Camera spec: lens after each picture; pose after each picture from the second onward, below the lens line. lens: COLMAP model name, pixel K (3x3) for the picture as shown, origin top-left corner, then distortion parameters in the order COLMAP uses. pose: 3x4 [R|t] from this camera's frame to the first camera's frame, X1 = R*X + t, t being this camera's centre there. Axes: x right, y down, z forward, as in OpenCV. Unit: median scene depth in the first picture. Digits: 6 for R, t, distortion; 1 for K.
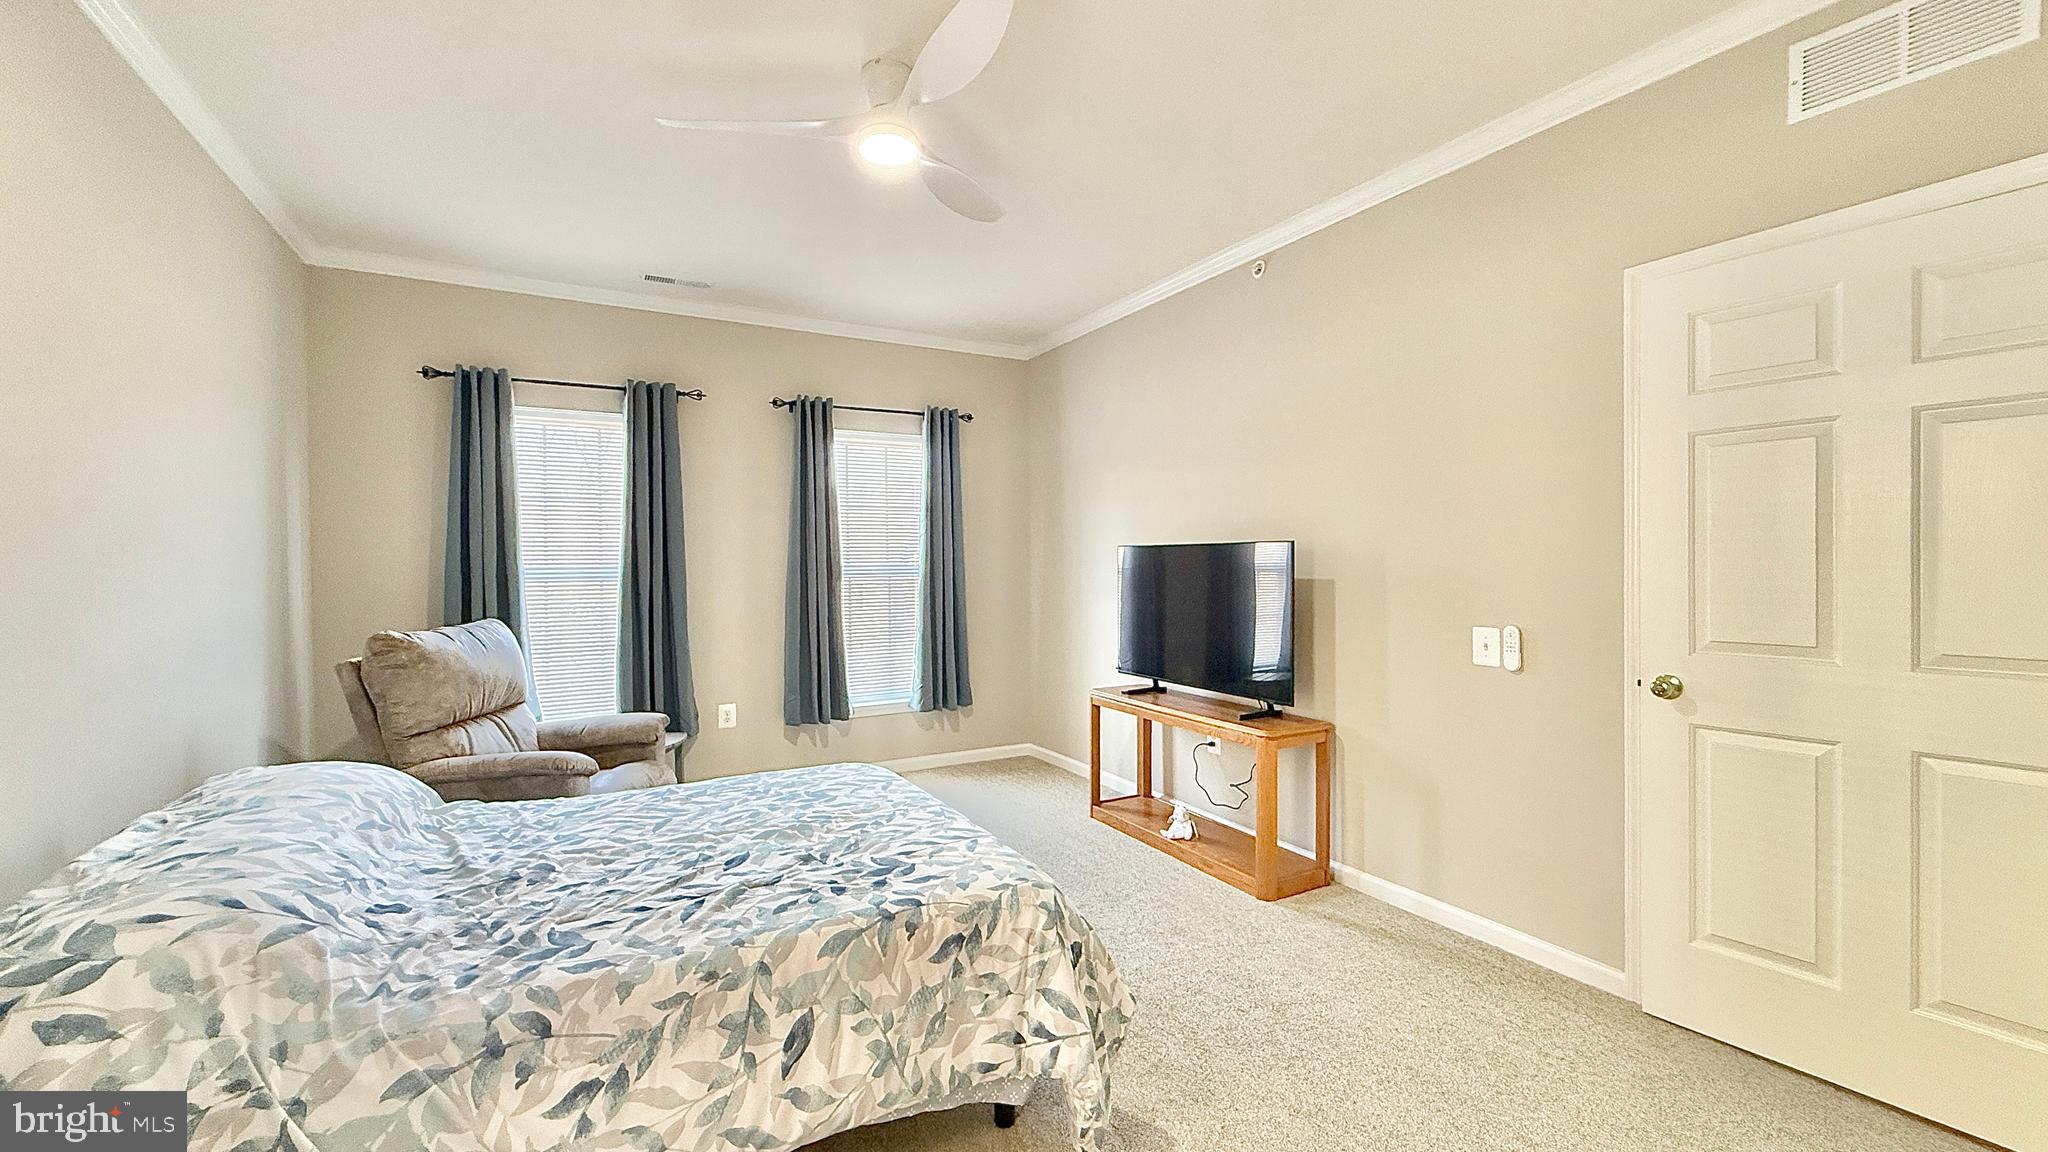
lens RADIAL K [[816.4, 0, 1021.7], [0, 816.4, 573.9], [0, 0, 1]] dist [-0.001354, -0.000396]
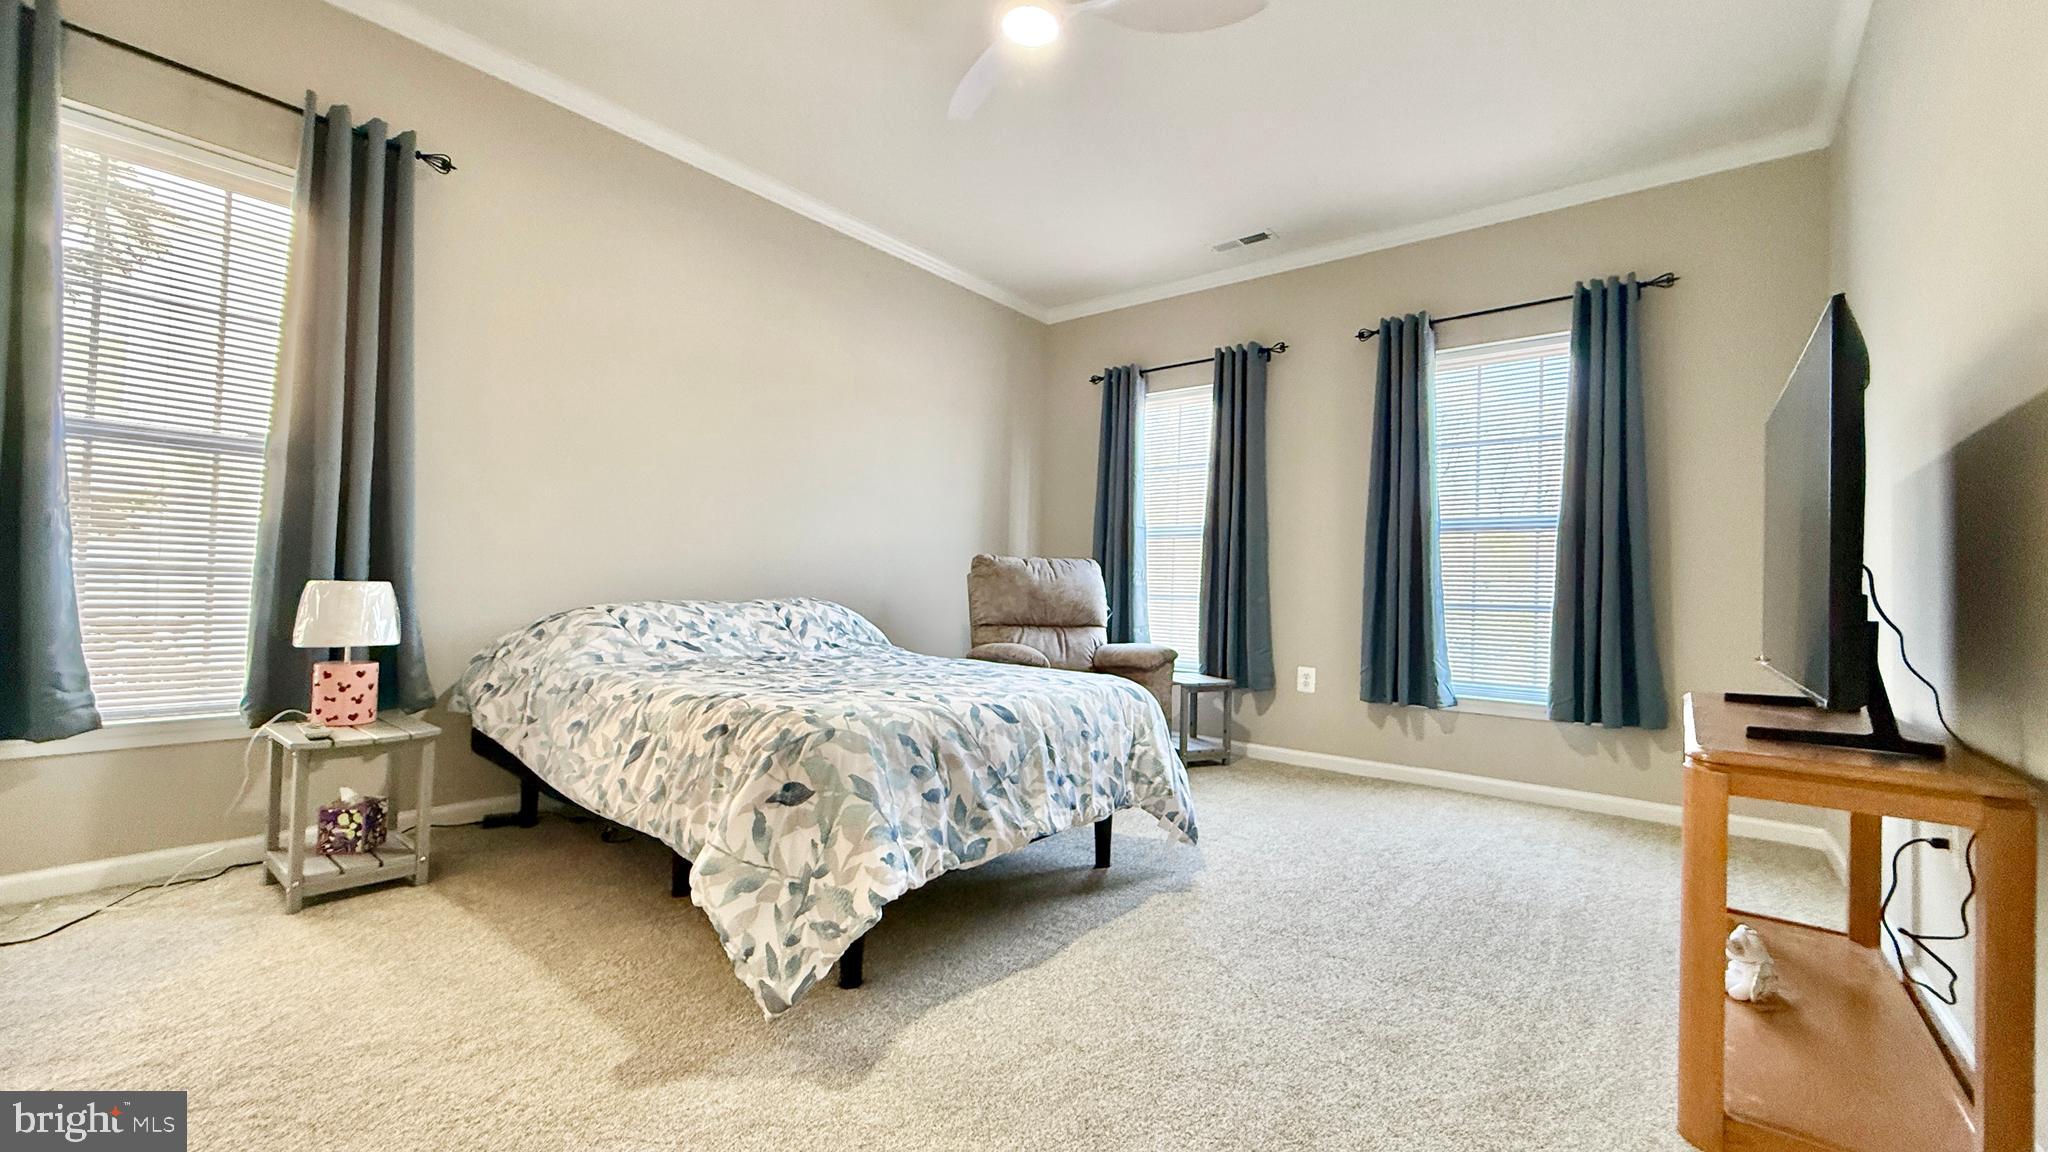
lens RADIAL K [[811.7, 0, 1018.1], [0, 811.7, 574.5], [0, 0, 1]] dist [0.000381, -0.000405]
pose [[0.372572, 0.000821, -0.928003, 0.437399], [-0.047926, 0.998682, -0.018357, 0.097435], [0.926765, 0.051315, 0.372121, 0.382994]]
